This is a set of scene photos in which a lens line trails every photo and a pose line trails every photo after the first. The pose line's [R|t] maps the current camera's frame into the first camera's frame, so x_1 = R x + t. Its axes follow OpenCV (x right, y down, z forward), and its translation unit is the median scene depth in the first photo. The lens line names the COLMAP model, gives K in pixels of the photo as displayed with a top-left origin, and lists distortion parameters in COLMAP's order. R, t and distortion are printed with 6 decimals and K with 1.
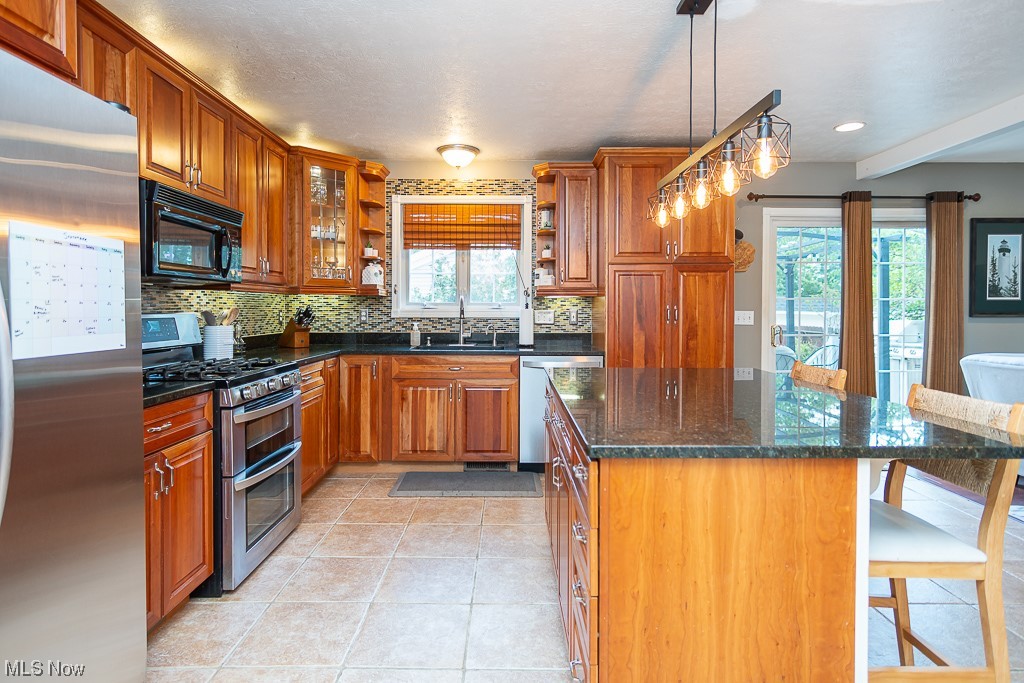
lens RADIAL K [[557.9, 0, 522.7], [0, 557.9, 315.8], [0, 0, 1]] dist [0.018466, 0.000771]
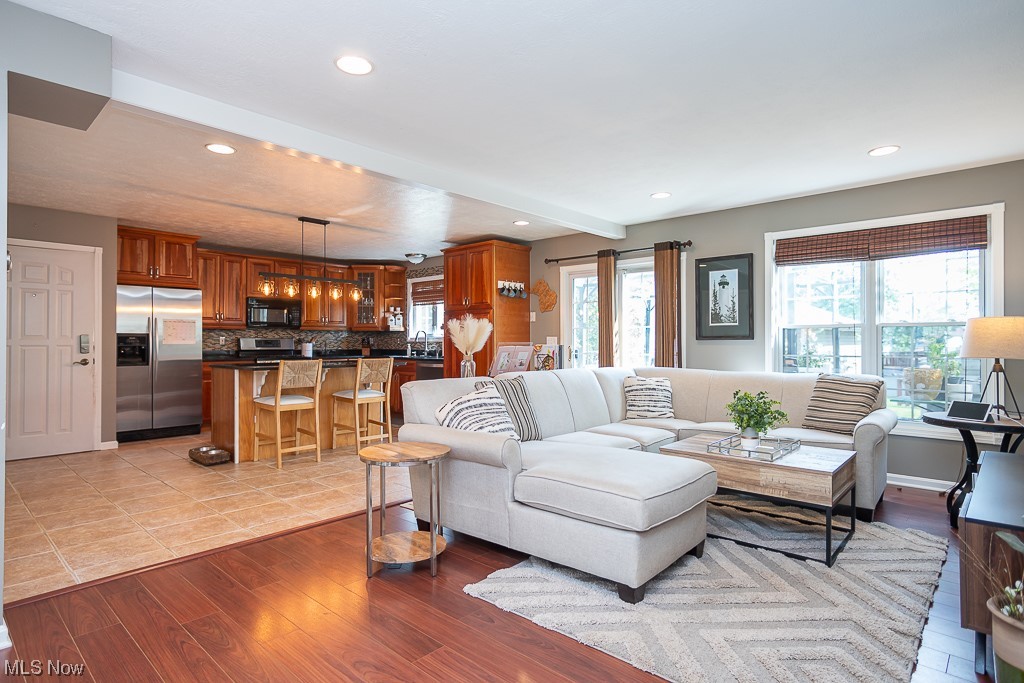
lens RADIAL K [[557.9, 0, 508.6], [0, 557.9, 338.4], [0, 0, 1]] dist [0.018466, 0.000771]
pose [[0.718603, -0.007163, -0.695384, 1.368411], [-0.008825, 0.999772, -0.019419, 0.026077], [0.695365, 0.020091, 0.718376, -0.153048]]
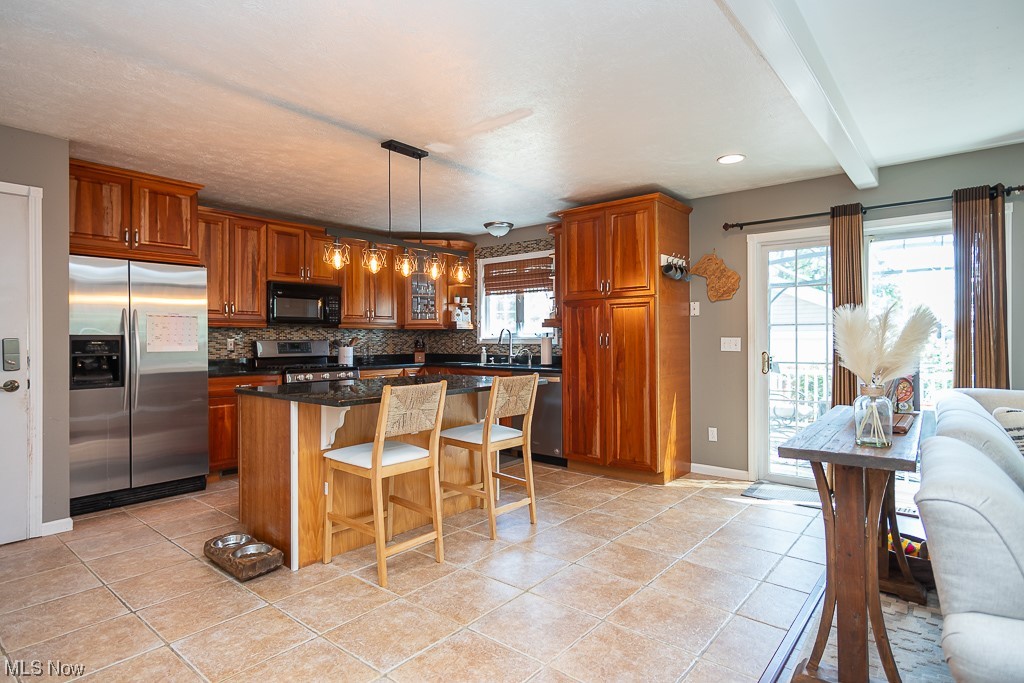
lens RADIAL K [[557.9, 0, 511.5], [0, 557.9, 337.9], [0, 0, 1]] dist [0.018466, 0.000771]
pose [[0.756035, -0.006218, -0.654501, 0.776008], [-0.004652, 0.999879, -0.014872, 0.009033], [0.654514, 0.014288, 0.755914, -0.036487]]
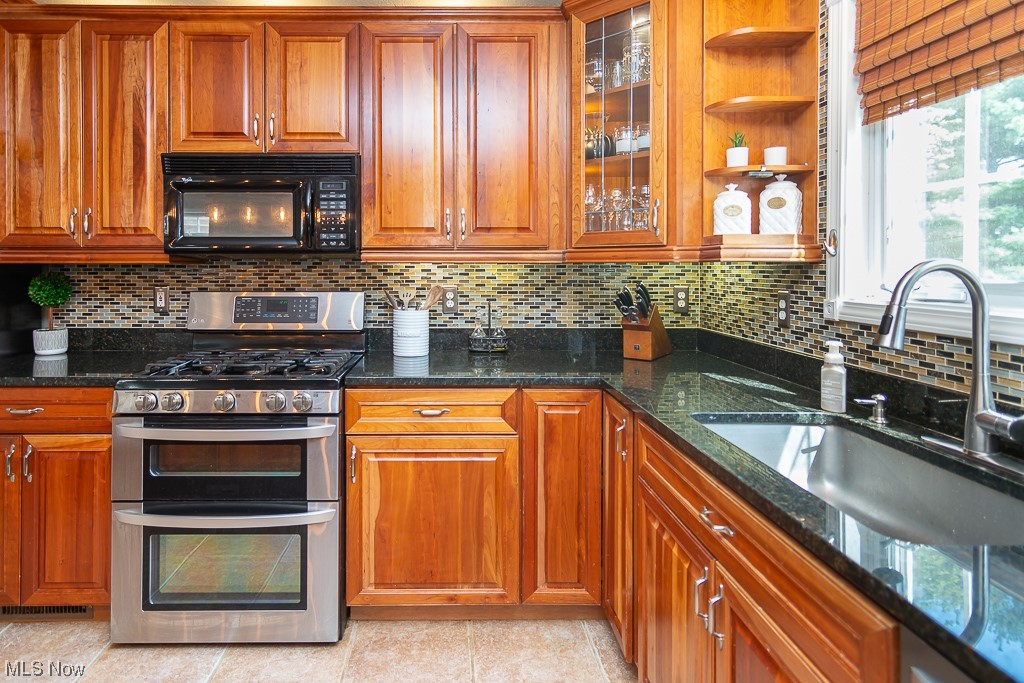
lens RADIAL K [[557.9, 0, 463.0], [0, 557.9, 268.2], [0, 0, 1]] dist [0.018466, 0.000771]
pose [[-0.011660, -0.000858, -0.999932, 0.139289], [-0.014913, 0.999889, -0.000684, -0.026422], [0.999821, 0.014904, -0.011672, 0.759992]]
